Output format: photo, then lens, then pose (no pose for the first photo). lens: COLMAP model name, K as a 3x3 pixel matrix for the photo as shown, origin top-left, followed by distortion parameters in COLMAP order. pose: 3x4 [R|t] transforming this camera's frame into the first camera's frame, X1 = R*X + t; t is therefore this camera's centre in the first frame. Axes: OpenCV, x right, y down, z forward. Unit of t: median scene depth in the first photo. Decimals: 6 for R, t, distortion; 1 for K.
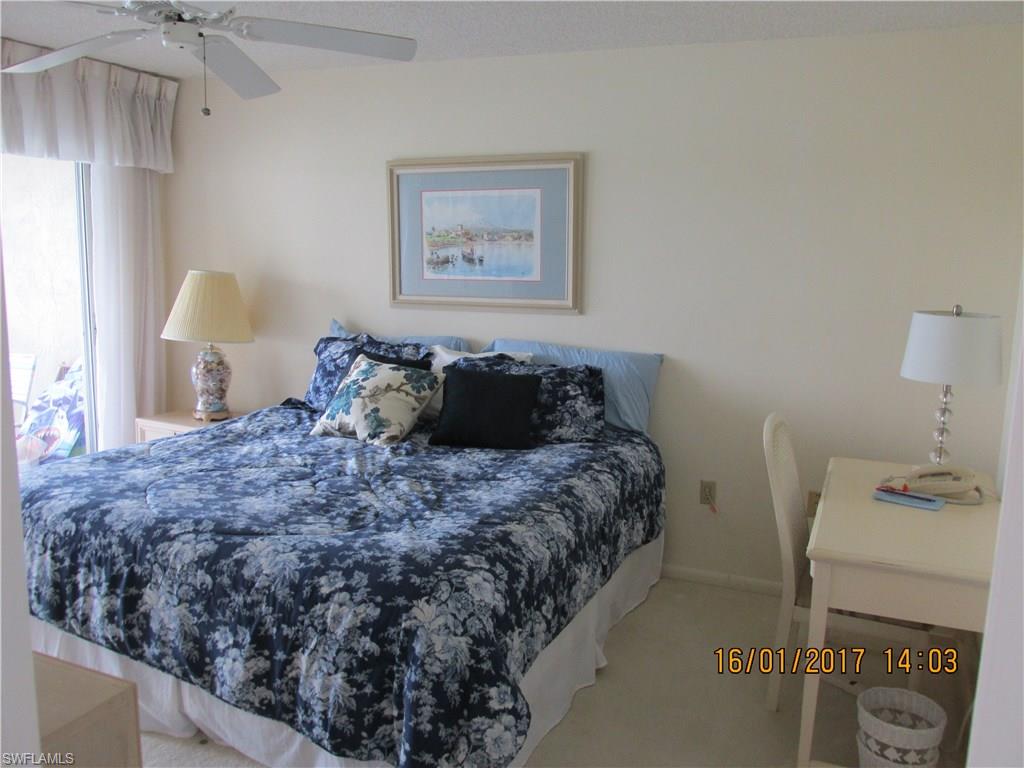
lens RADIAL K [[861.0, 0, 513.9], [0, 861.0, 383.8], [0, 0, 1]] dist [-0.013515, 0.002799]
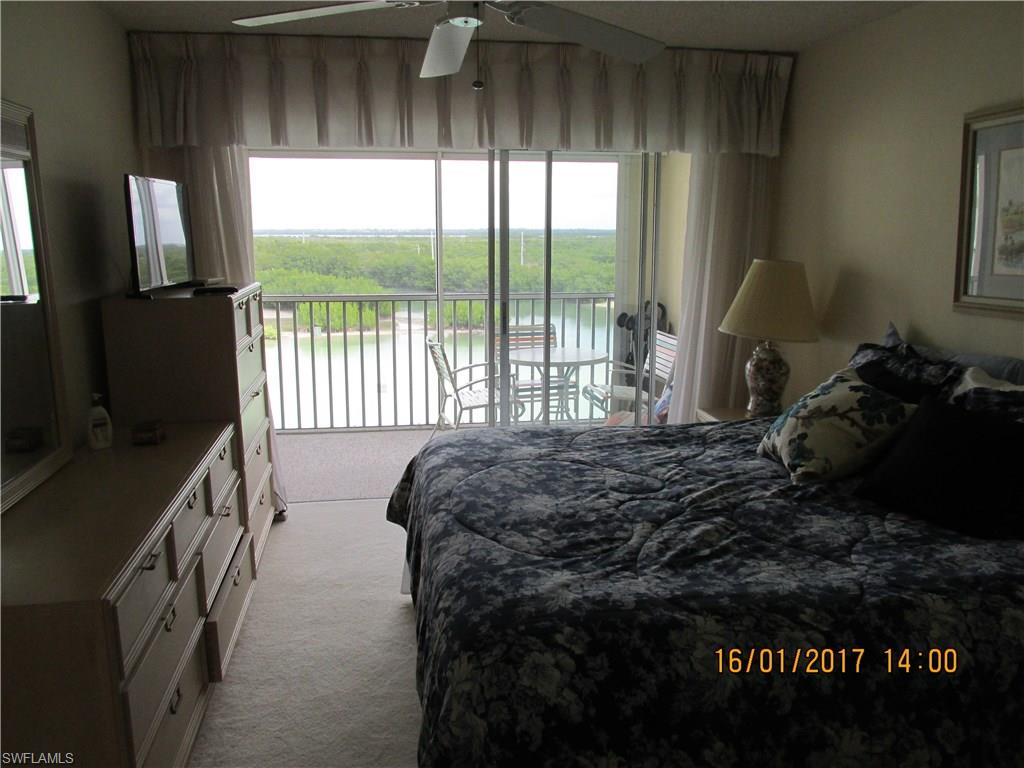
lens RADIAL K [[861.0, 0, 516.9], [0, 861.0, 384.0], [0, 0, 1]] dist [-0.013515, 0.002799]
pose [[0.551792, 0.128008, -0.824099, 0.332133], [-0.127140, 0.989512, 0.068573, -0.036651], [0.824233, 0.066938, 0.562280, 0.340731]]
